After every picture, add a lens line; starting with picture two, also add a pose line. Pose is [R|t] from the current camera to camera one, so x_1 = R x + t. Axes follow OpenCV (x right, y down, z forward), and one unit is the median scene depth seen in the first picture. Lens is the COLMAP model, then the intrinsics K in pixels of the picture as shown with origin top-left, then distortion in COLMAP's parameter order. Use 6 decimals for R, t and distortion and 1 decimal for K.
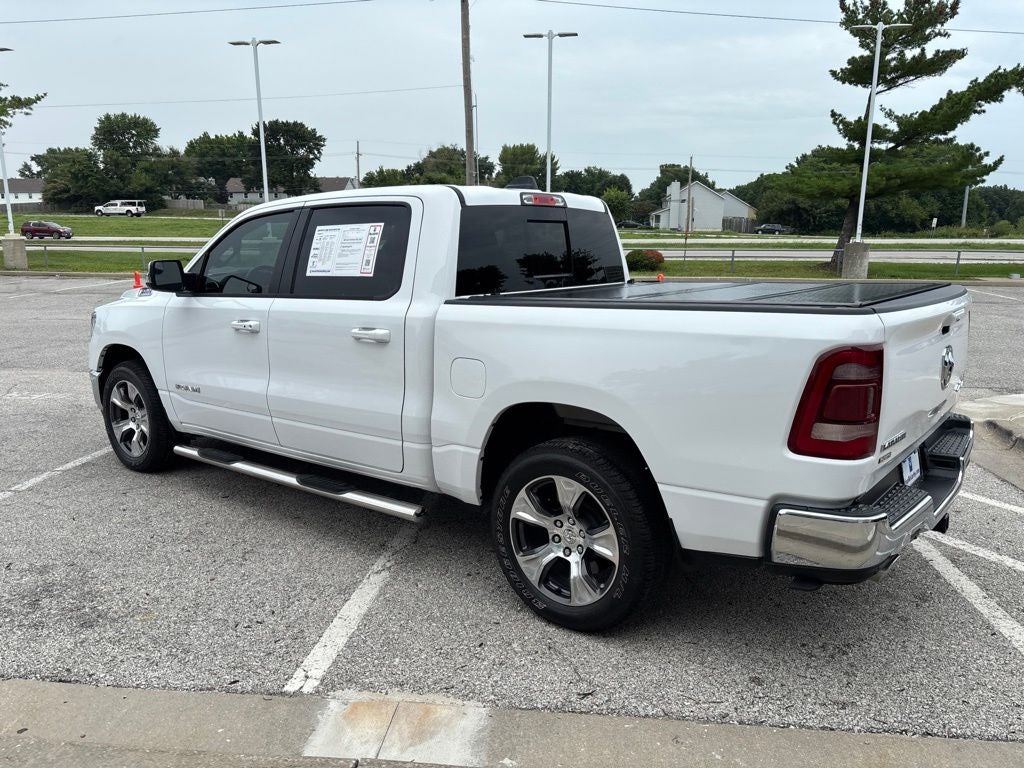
lens RADIAL K [[772.8, 0, 509.9], [0, 772.8, 380.5], [0, 0, 1]] dist [0.046961, -0.056219]
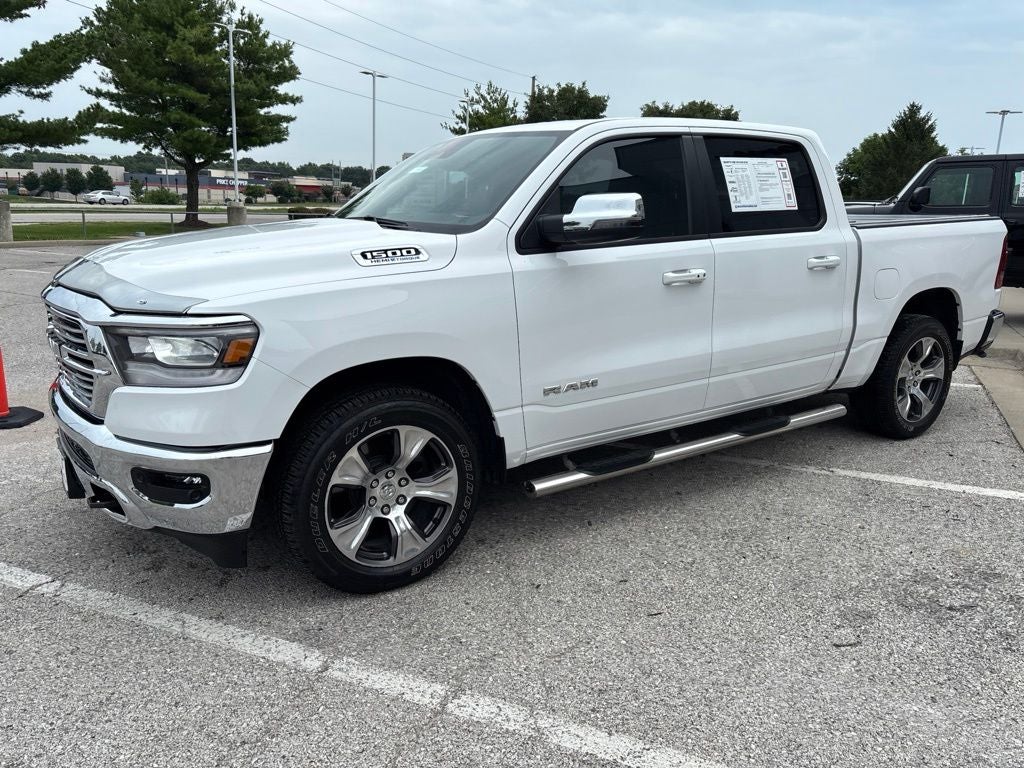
lens RADIAL K [[772.8, 0, 505.1], [0, 772.8, 385.3], [0, 0, 1]] dist [0.046961, -0.056219]
pose [[0.301085, -0.209833, 0.930225, -1.238161], [0.164251, 0.972322, 0.166166, -0.132509], [-0.939345, 0.102761, 0.327217, 0.973861]]
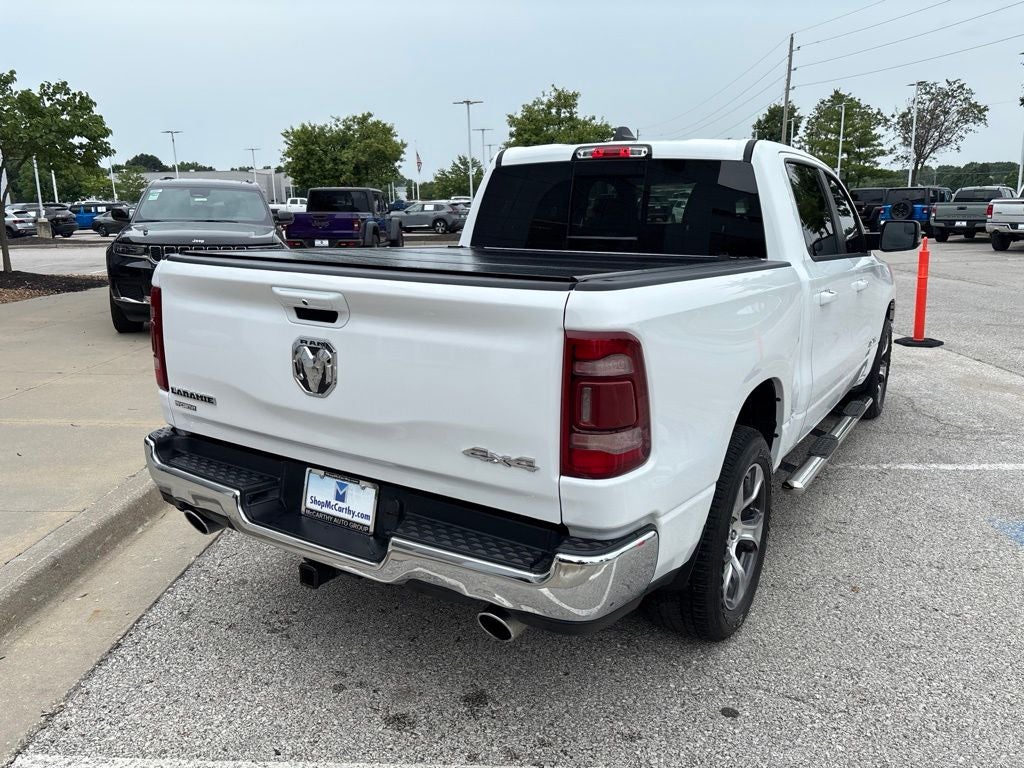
lens RADIAL K [[772.8, 0, 513.4], [0, 772.8, 375.3], [0, 0, 1]] dist [0.046961, -0.056219]
pose [[0.108685, 0.215472, -0.970443, 0.964955], [-0.186454, 0.963318, 0.193008, -0.138433], [0.976433, 0.159966, 0.144874, 0.808672]]
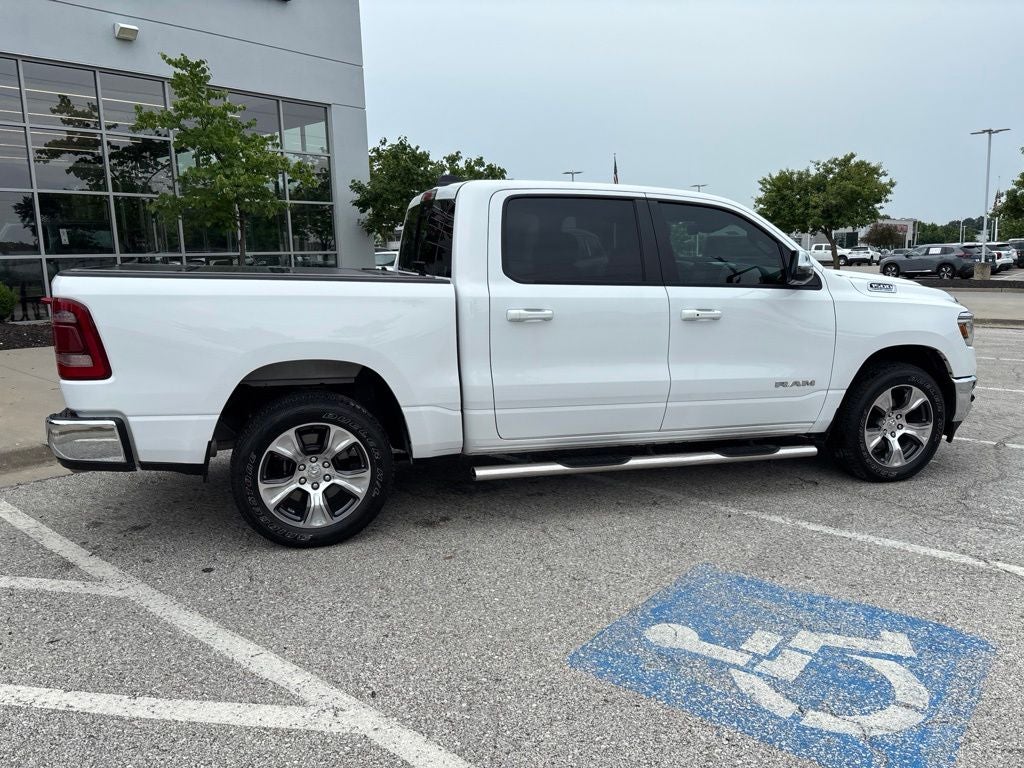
lens RADIAL K [[772.8, 0, 511.8], [0, 772.8, 385.7], [0, 0, 1]] dist [0.046961, -0.056219]
pose [[-0.546089, 0.145810, -0.824940, 0.972301], [-0.150575, 0.951614, 0.267877, -0.295687], [0.824084, 0.270500, -0.497710, 1.766315]]
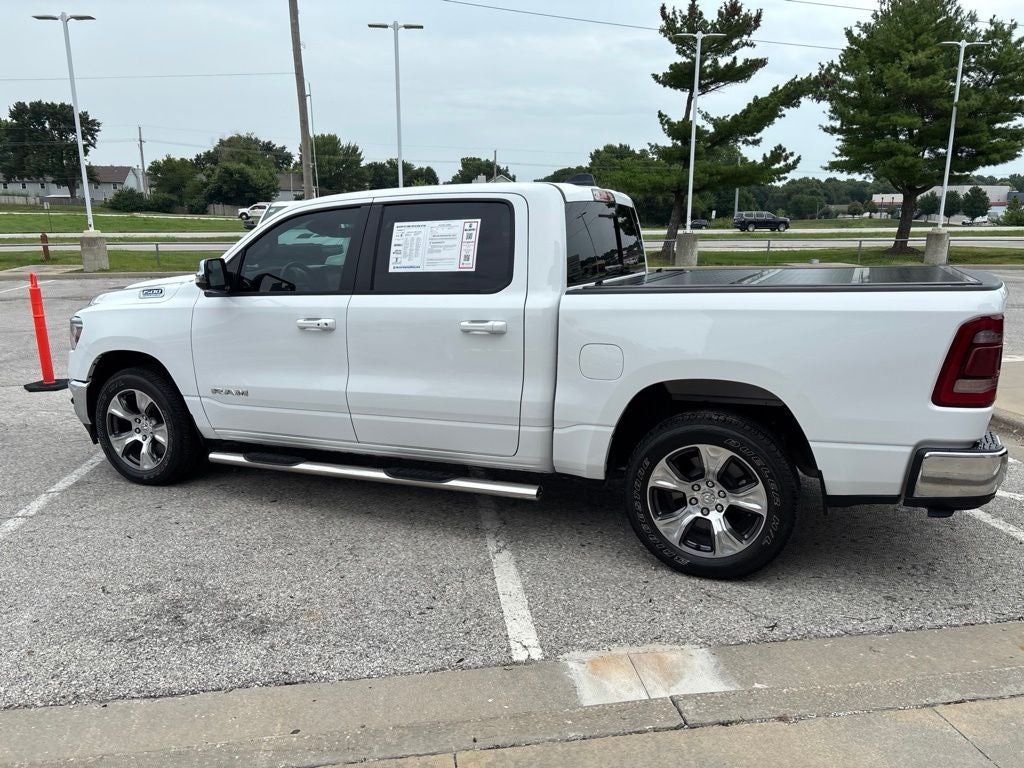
lens RADIAL K [[772.8, 0, 508.4], [0, 772.8, 387.0], [0, 0, 1]] dist [0.046961, -0.056219]
pose [[0.969504, -0.057221, 0.238303, -0.360933], [0.053202, 0.998313, 0.023268, -0.000485], [-0.239232, -0.009881, 0.970912, -0.018536]]
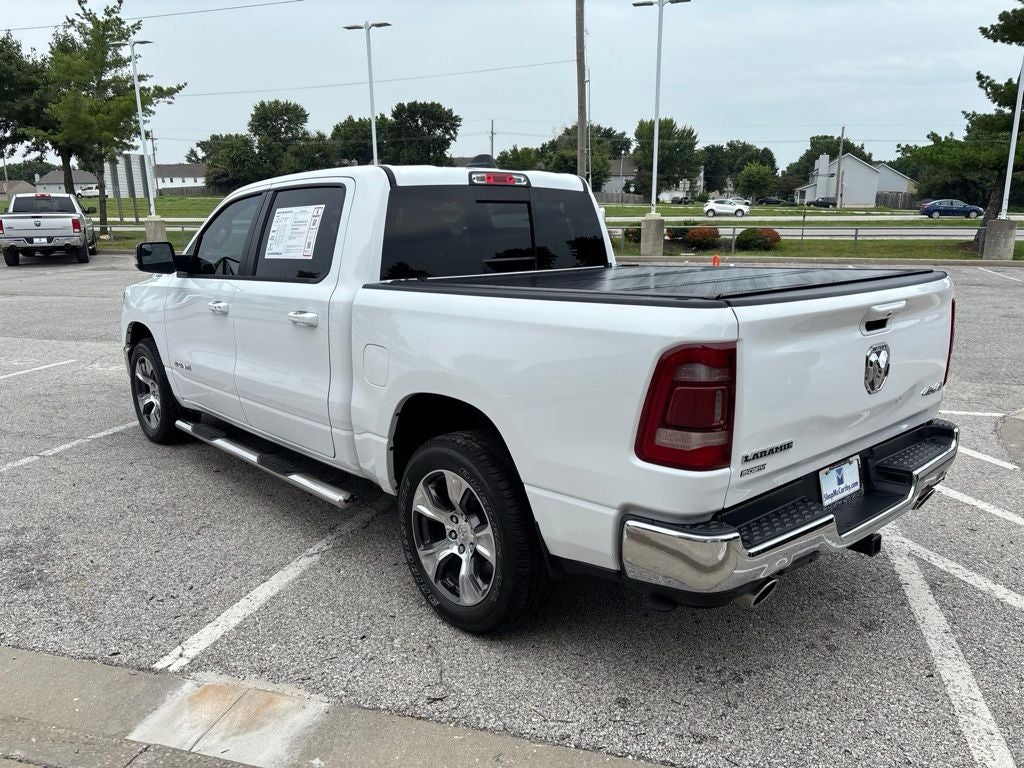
lens RADIAL K [[772.8, 0, 508.9], [0, 772.8, 387.8], [0, 0, 1]] dist [0.046961, -0.056219]
pose [[0.985075, 0.031715, -0.169178, 0.226068], [-0.025753, 0.998971, 0.037324, -0.012531], [0.170187, -0.032411, 0.984879, 0.055233]]
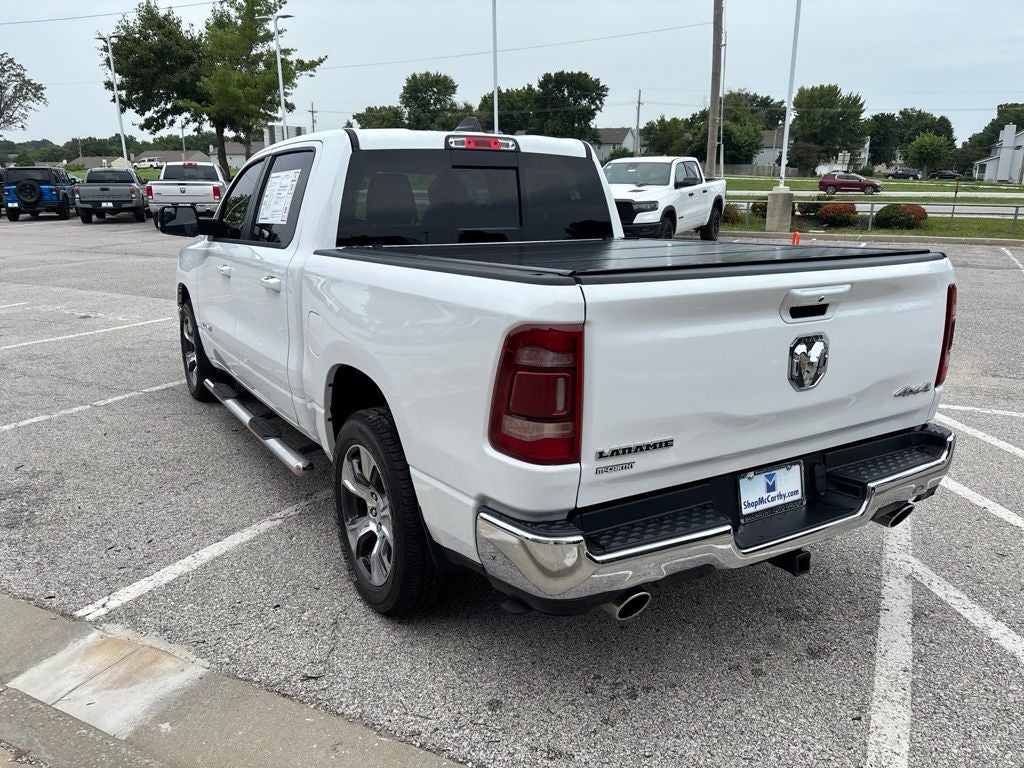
lens RADIAL K [[772.8, 0, 508.9], [0, 772.8, 389.1], [0, 0, 1]] dist [0.046961, -0.056219]
pose [[0.937813, 0.092087, -0.334703, 0.405489], [-0.068866, 0.994363, 0.080623, -0.023236], [0.340241, -0.052560, 0.938868, 0.146669]]
